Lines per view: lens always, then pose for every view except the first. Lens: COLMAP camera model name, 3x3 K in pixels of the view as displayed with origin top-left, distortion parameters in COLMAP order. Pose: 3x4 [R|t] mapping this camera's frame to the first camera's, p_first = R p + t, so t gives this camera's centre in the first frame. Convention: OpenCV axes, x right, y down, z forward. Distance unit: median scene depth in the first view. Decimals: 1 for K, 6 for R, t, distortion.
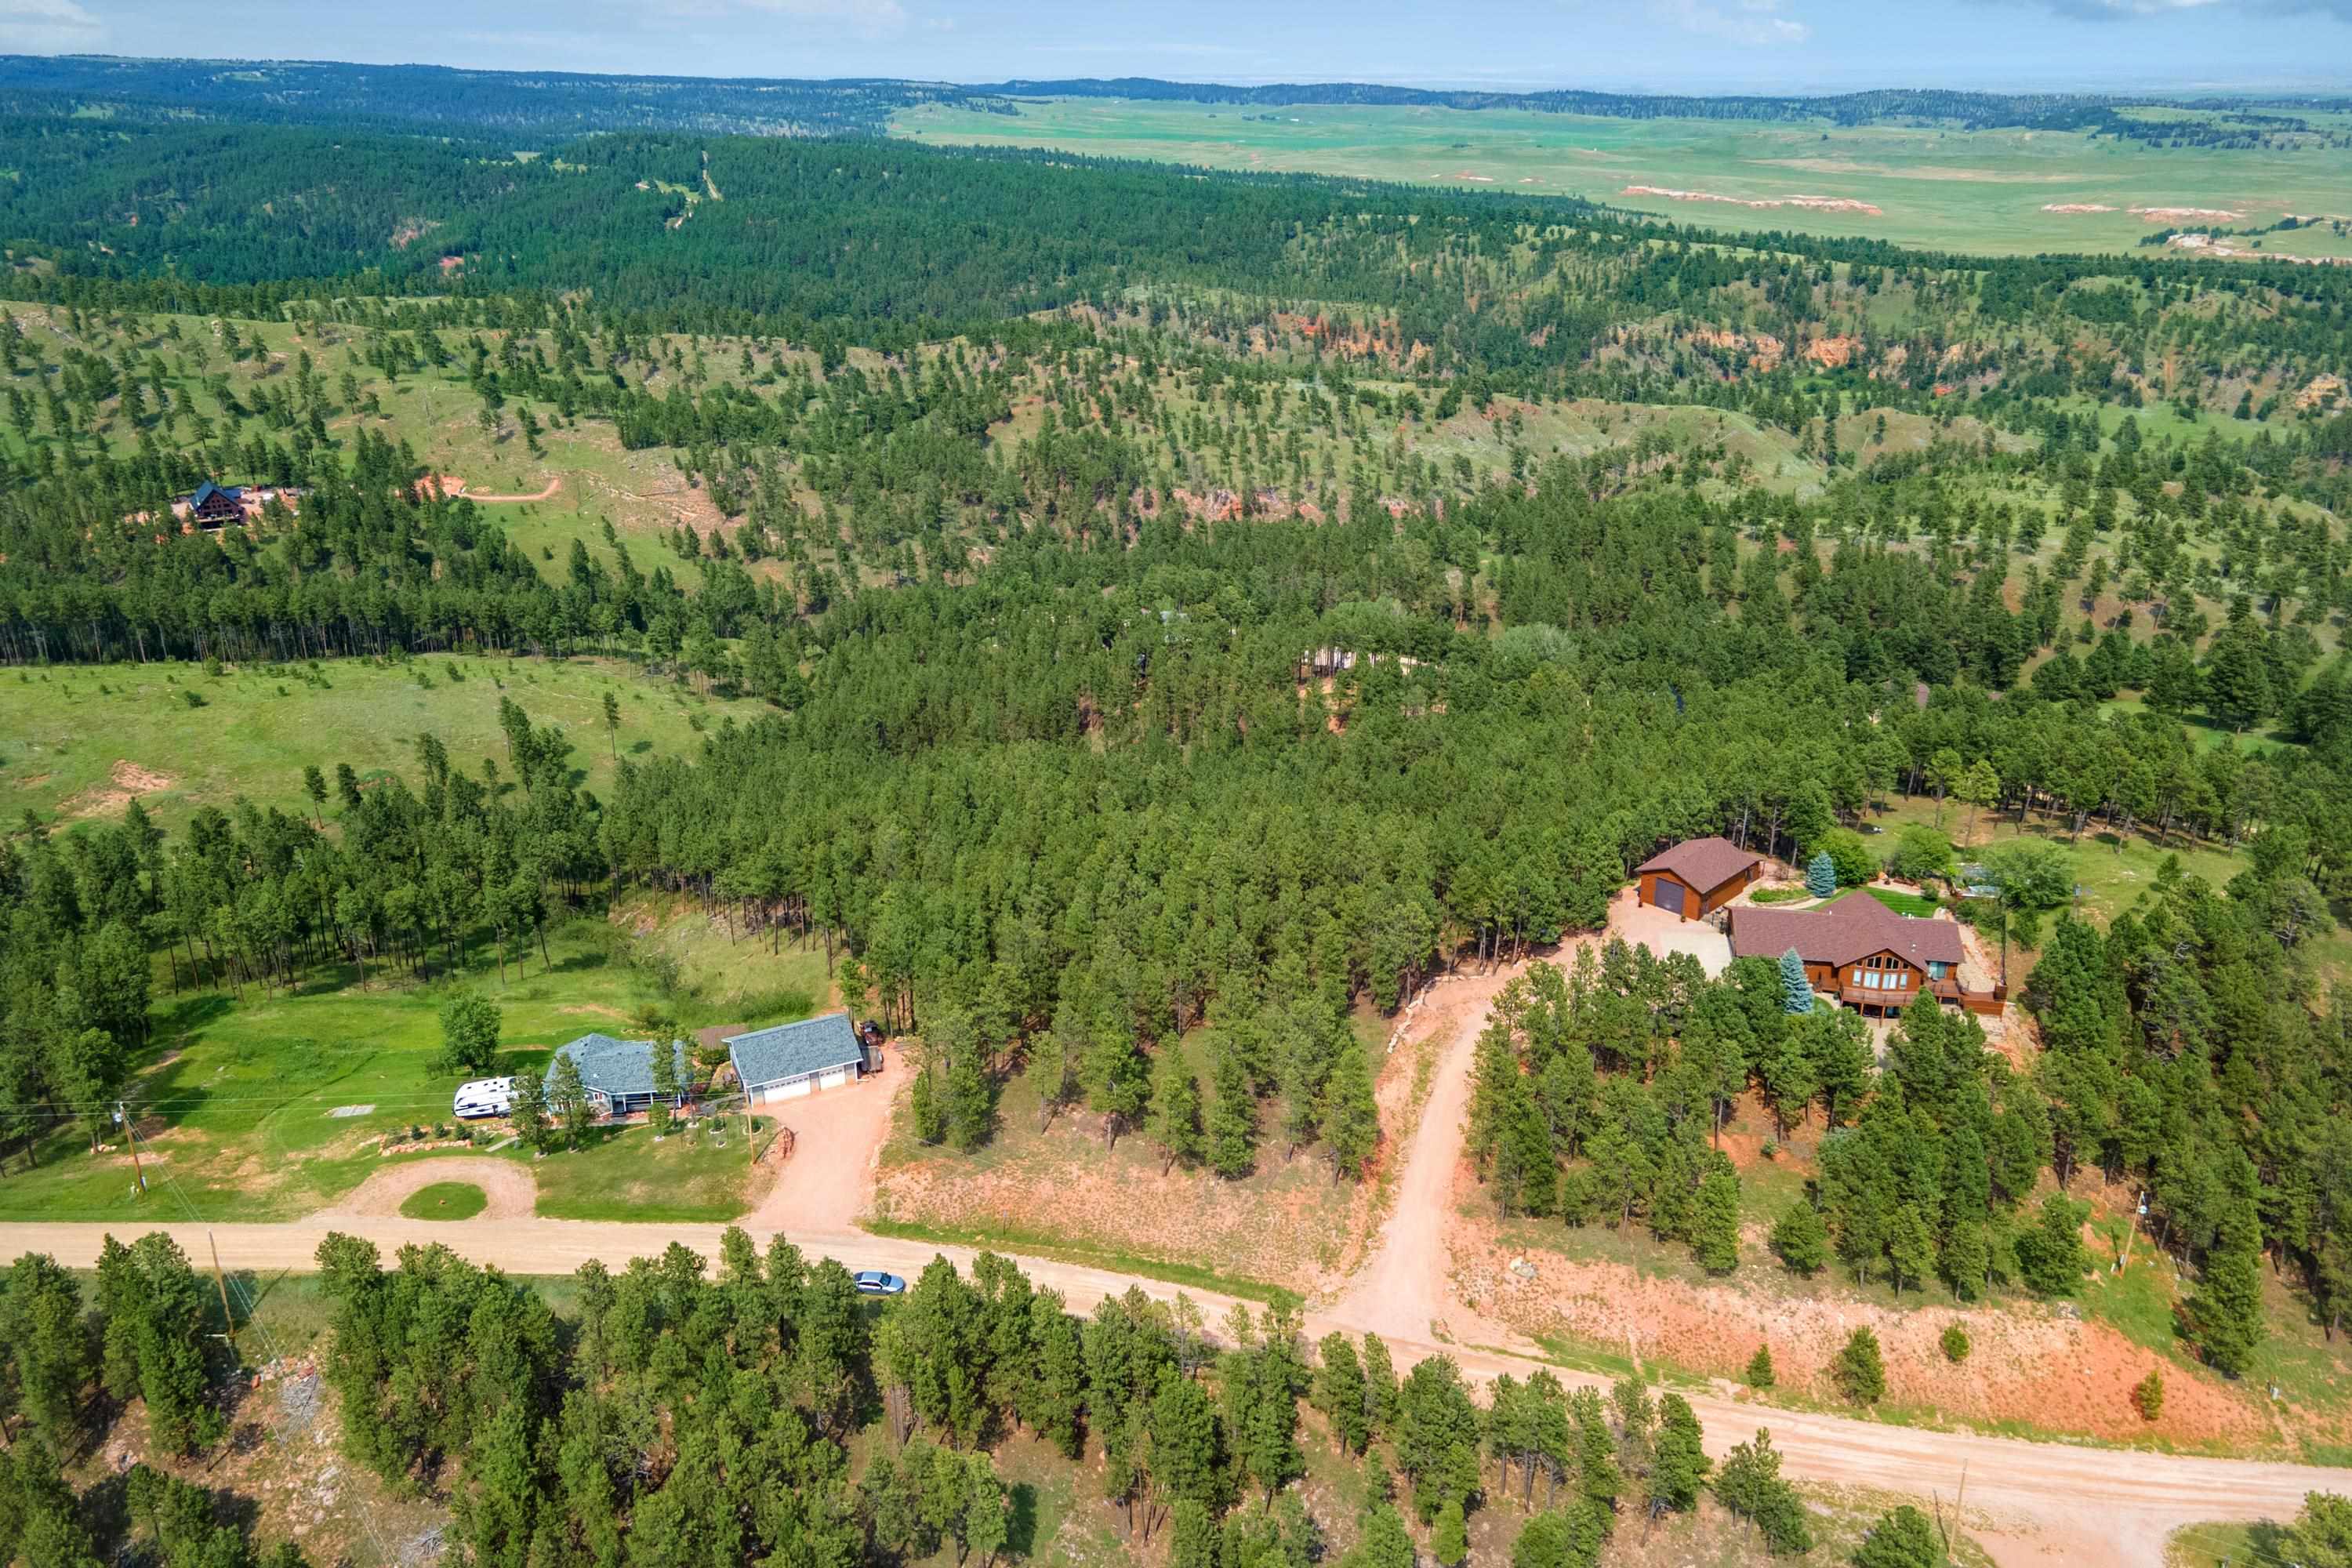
lens RADIAL K [[1736.3, 0, 1174.9], [0, 1736.3, 784.1], [0, 0, 1]] dist [0.026669, 0.023400]
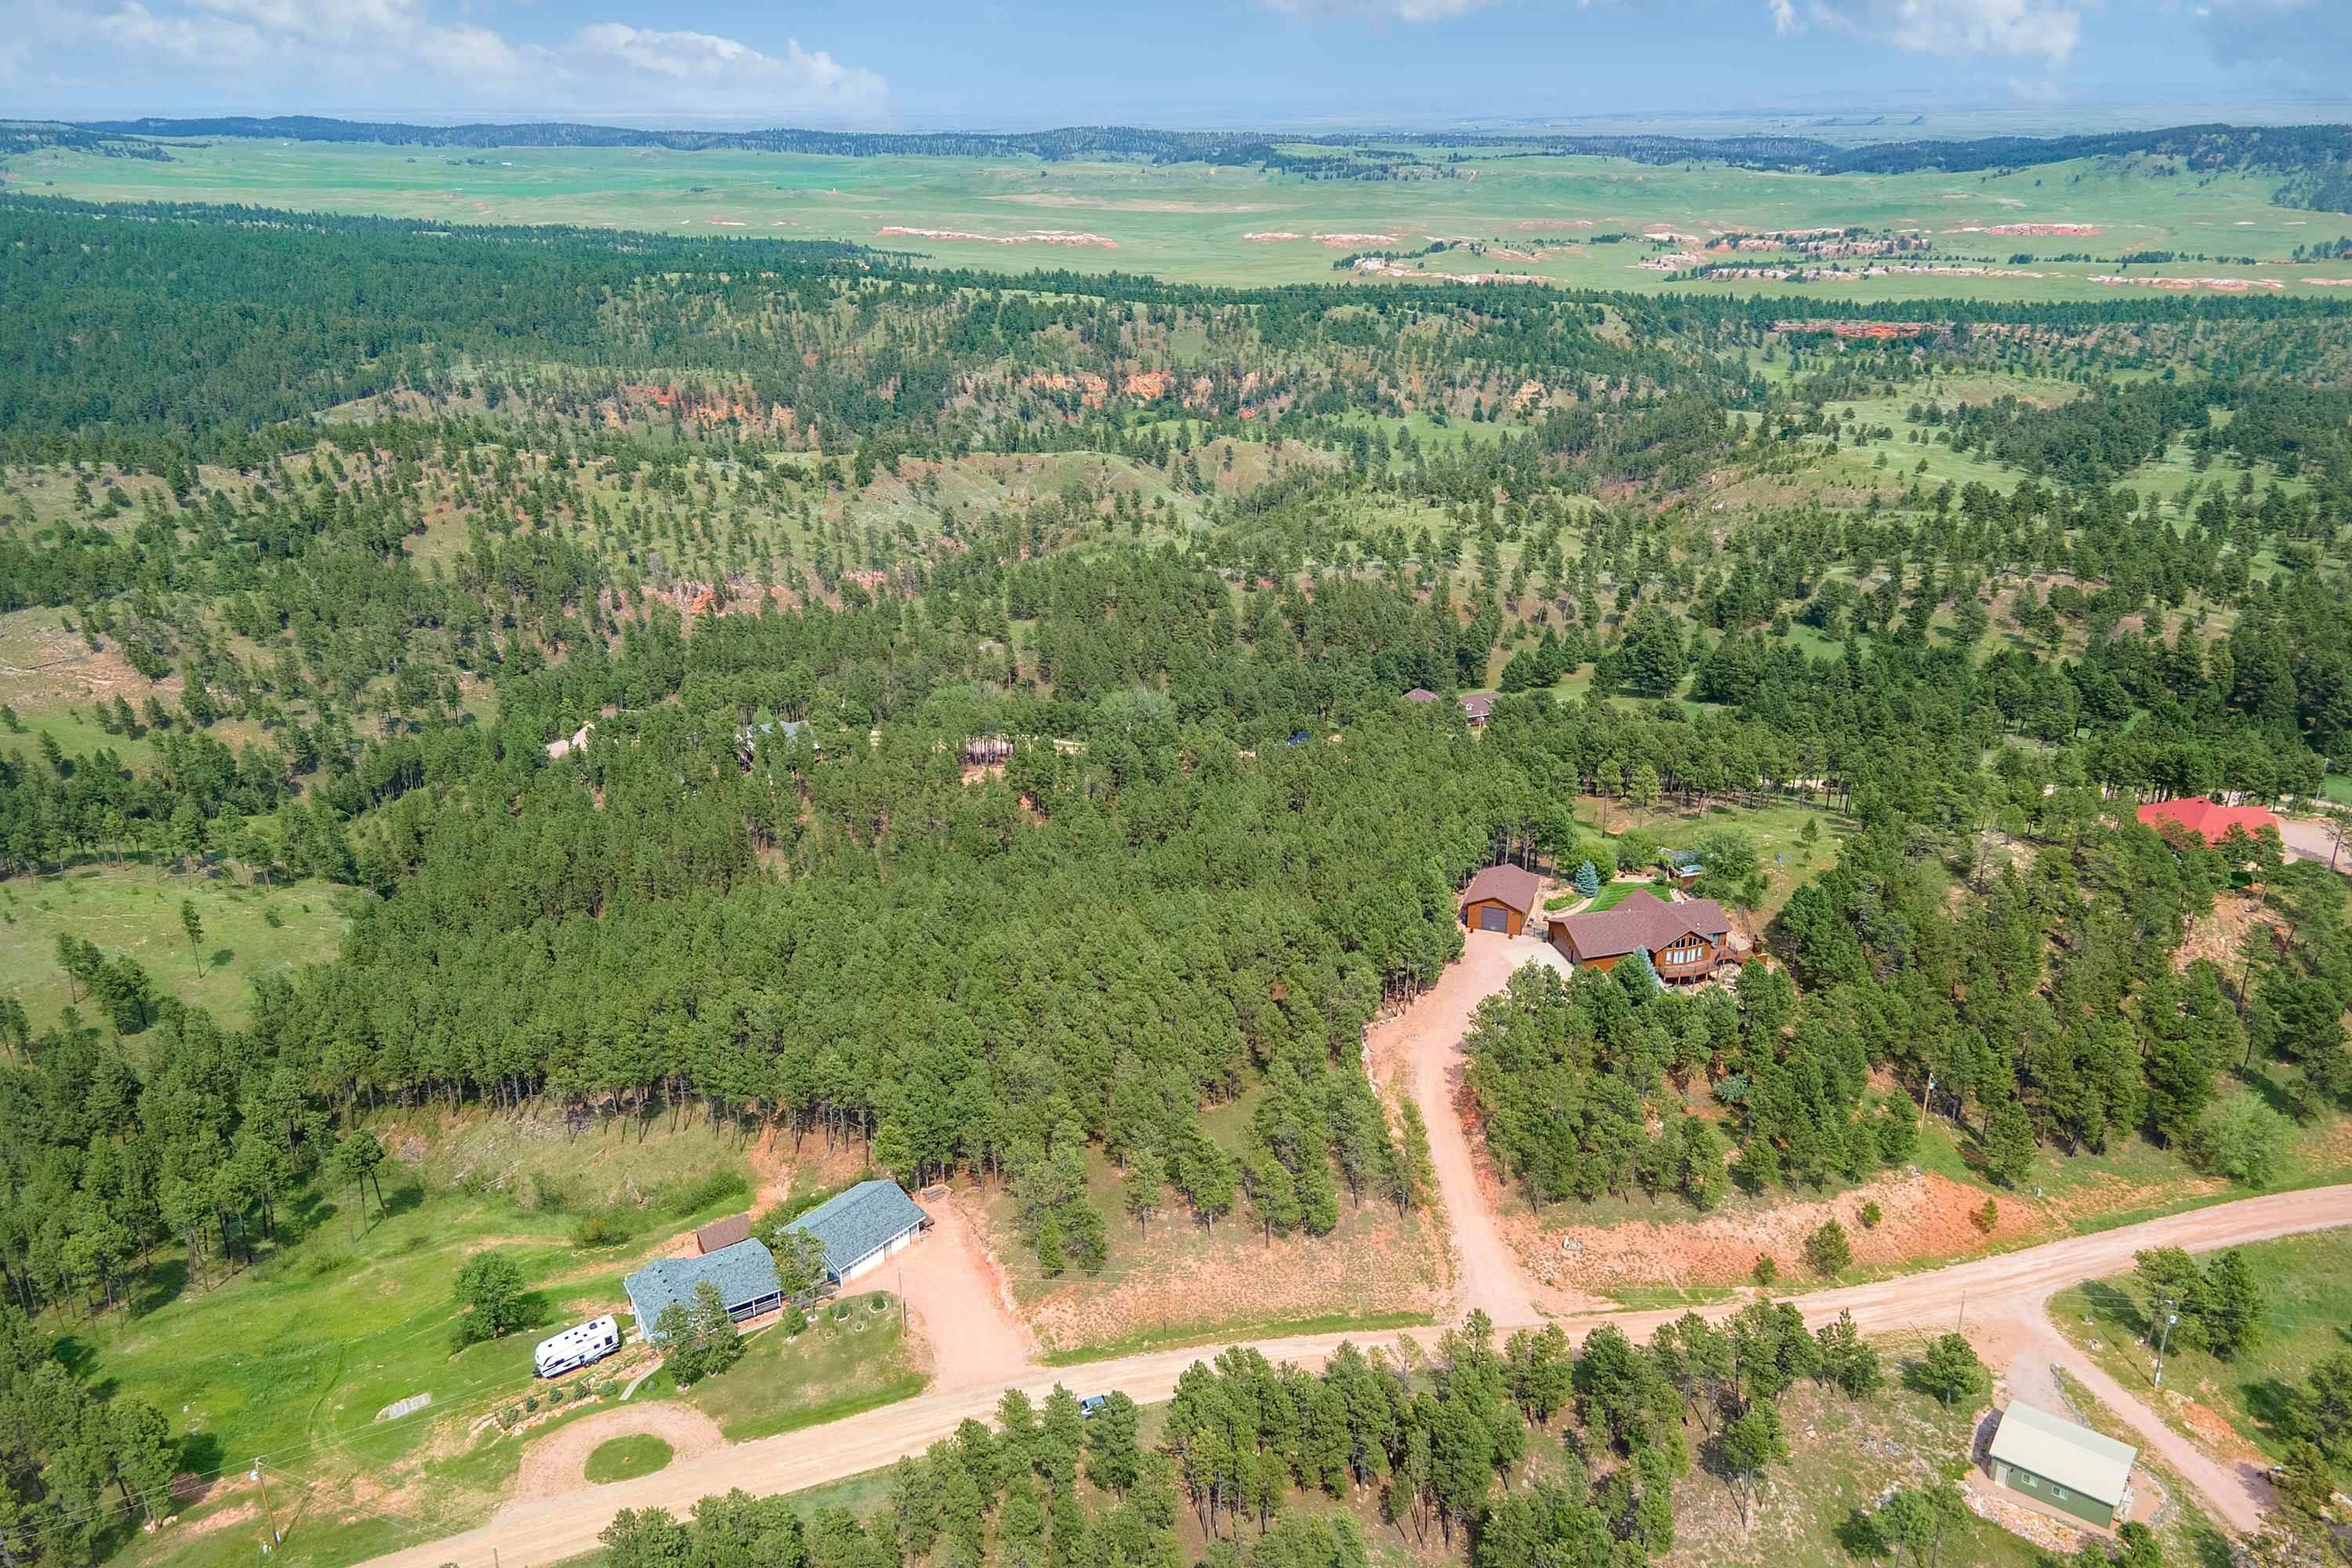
lens RADIAL K [[1736.3, 0, 1167.7], [0, 1736.3, 796.5], [0, 0, 1]] dist [0.026669, 0.023400]
pose [[0.914395, -0.159971, 0.371875, -0.113146], [0.163972, 0.986240, 0.021067, -0.026085], [-0.370128, 0.041714, 0.928044, -0.013452]]
